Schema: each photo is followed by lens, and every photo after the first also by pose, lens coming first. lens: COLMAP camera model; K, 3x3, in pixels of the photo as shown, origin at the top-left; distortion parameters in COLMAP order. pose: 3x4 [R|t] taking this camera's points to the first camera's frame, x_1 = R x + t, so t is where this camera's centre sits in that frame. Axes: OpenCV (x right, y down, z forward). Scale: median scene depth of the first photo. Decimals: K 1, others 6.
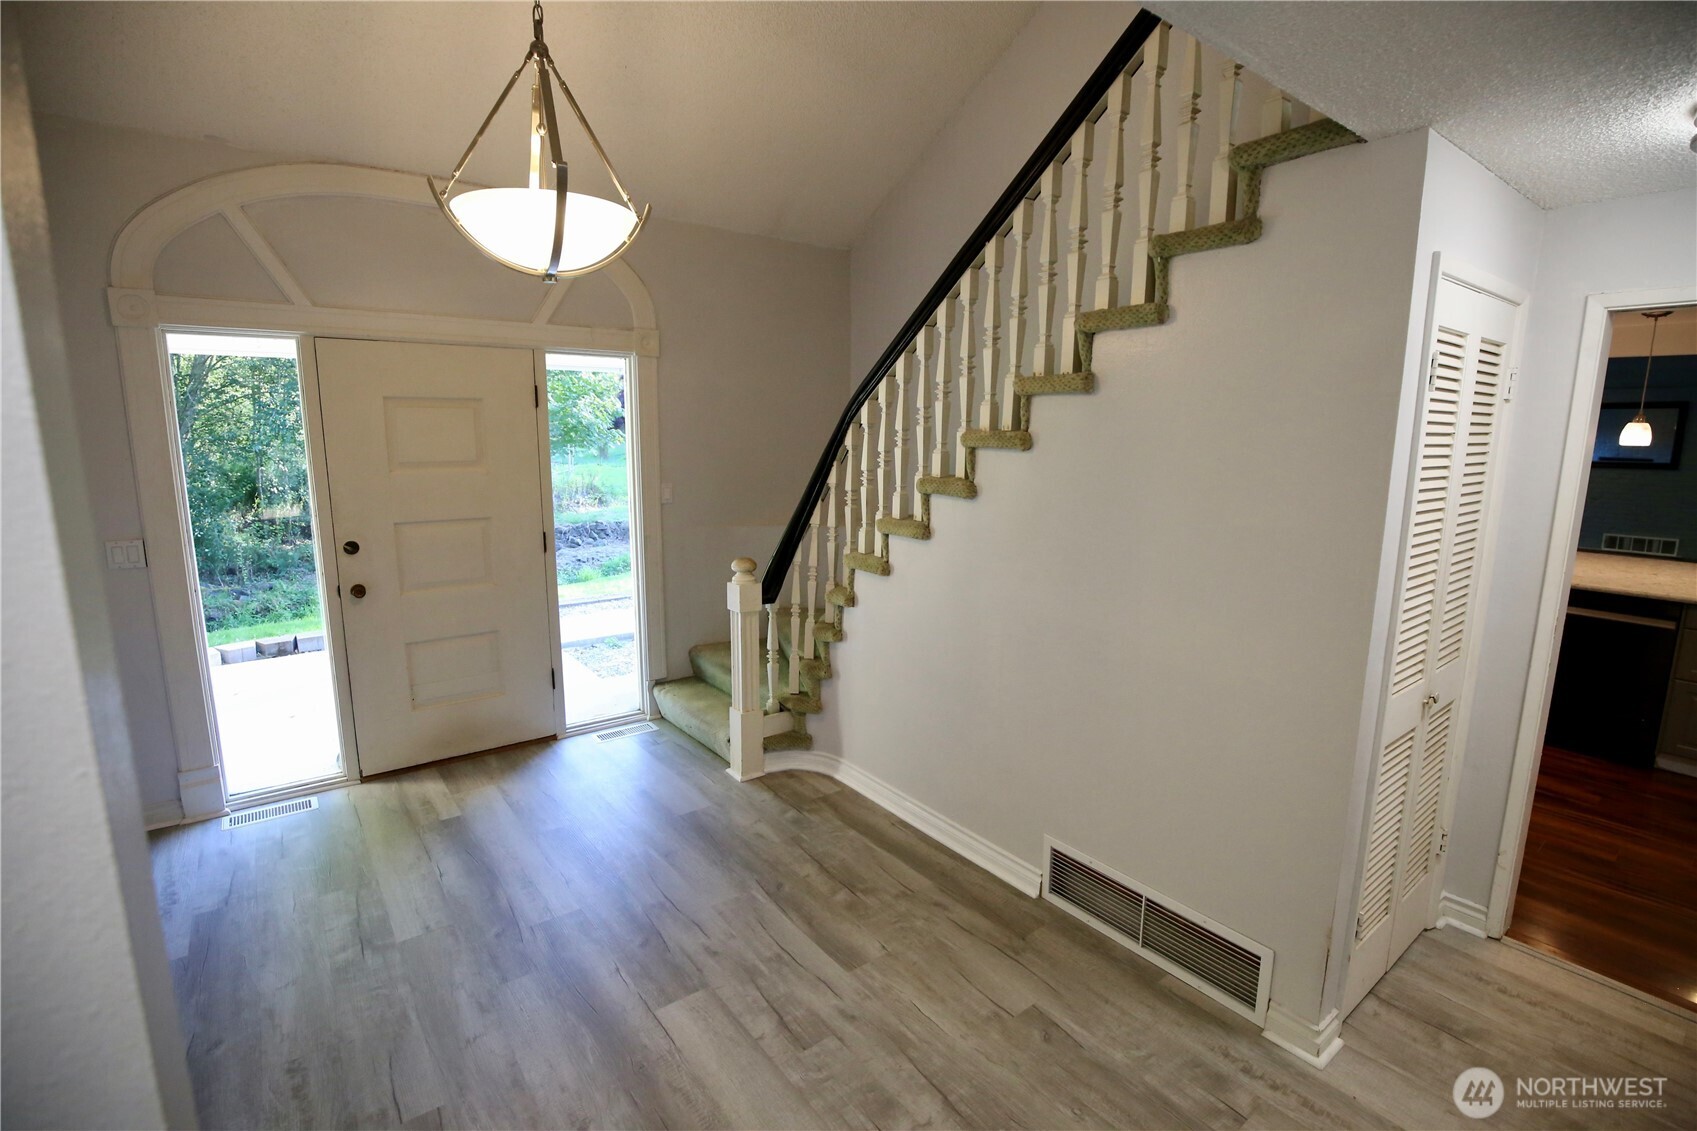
lens RADIAL K [[781.1, 0, 851.0], [0, 781.1, 560.2], [0, 0, 1]] dist [-0.033579, 0.005522]
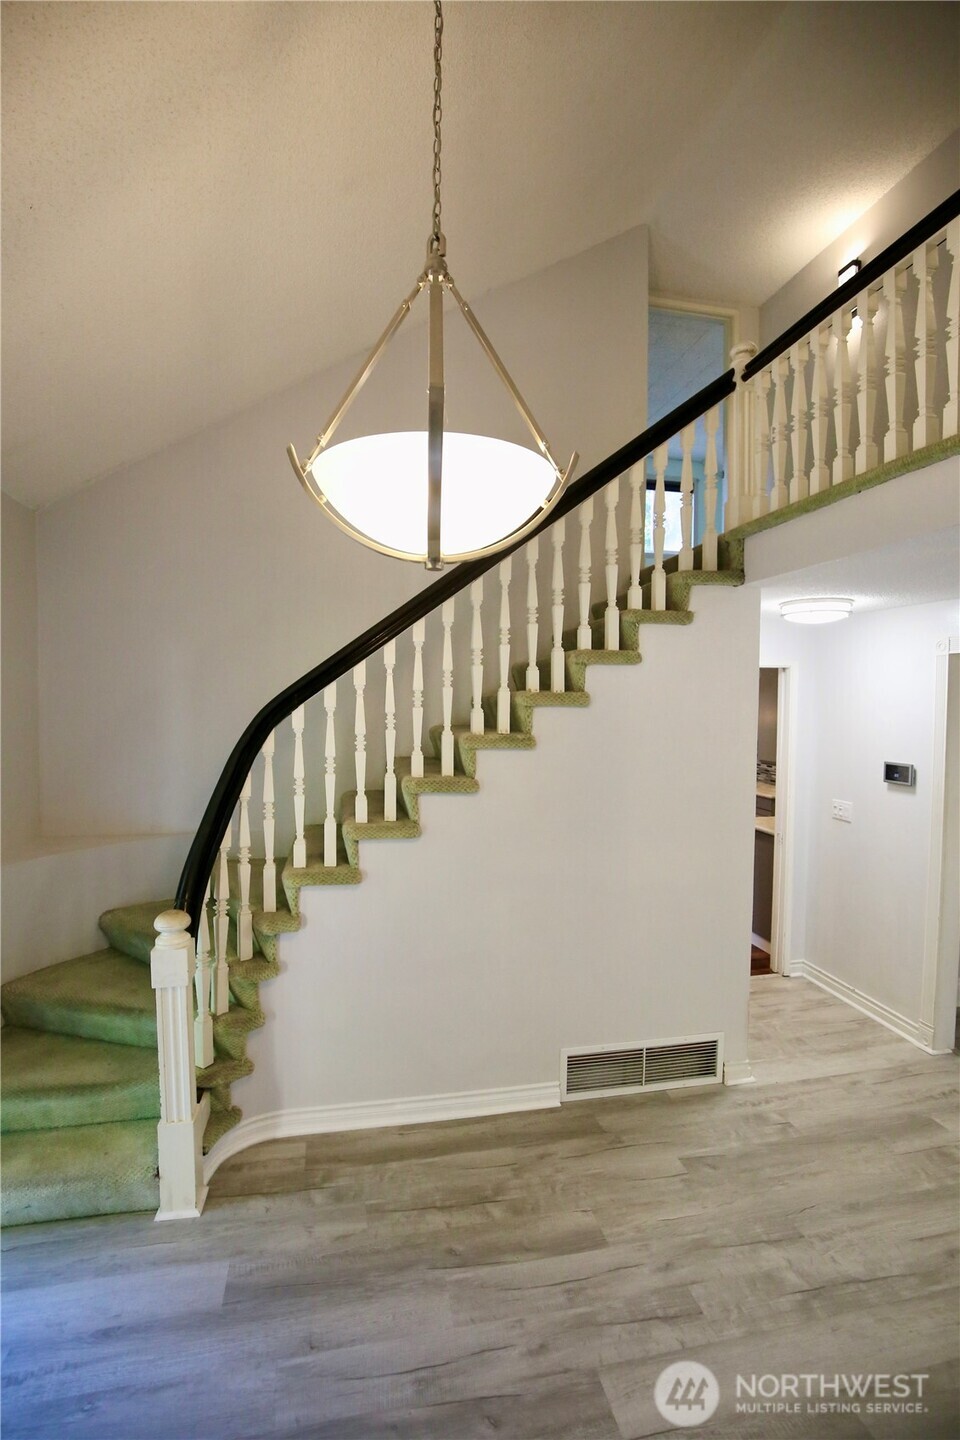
lens RADIAL K [[662.8, 0, 471.4], [0, 662.8, 724.1], [0, 0, 1]] dist [-0.033579, 0.005522]
pose [[0.439287, -0.035680, 0.897638, -0.772373], [0.148926, 0.988277, -0.033599, -0.157785], [-0.885916, 0.148441, 0.439451, 0.599549]]
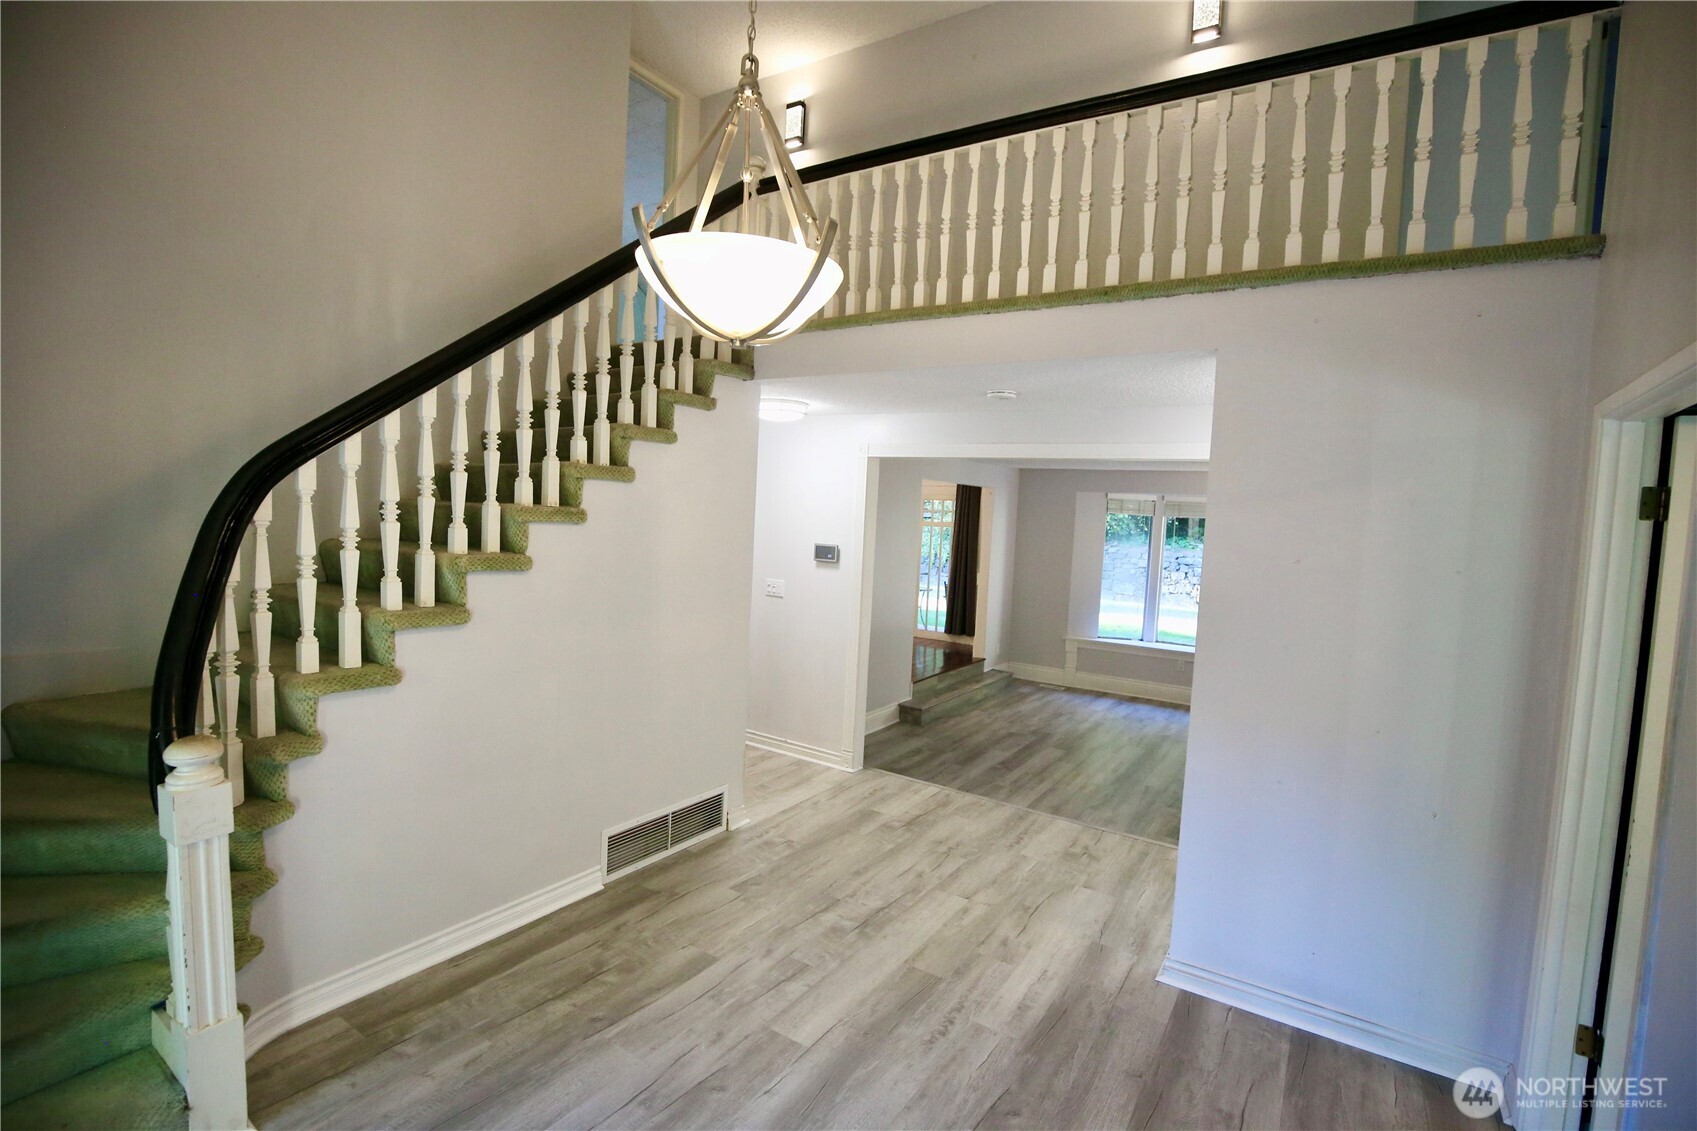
lens RADIAL K [[781.1, 0, 849.4], [0, 781.1, 565.5], [0, 0, 1]] dist [-0.033579, 0.005522]
pose [[-0.329366, -0.084485, 0.940415, -1.031603], [0.112091, 0.985447, 0.127789, -0.182474], [-0.937525, 0.147501, -0.315102, 0.985942]]
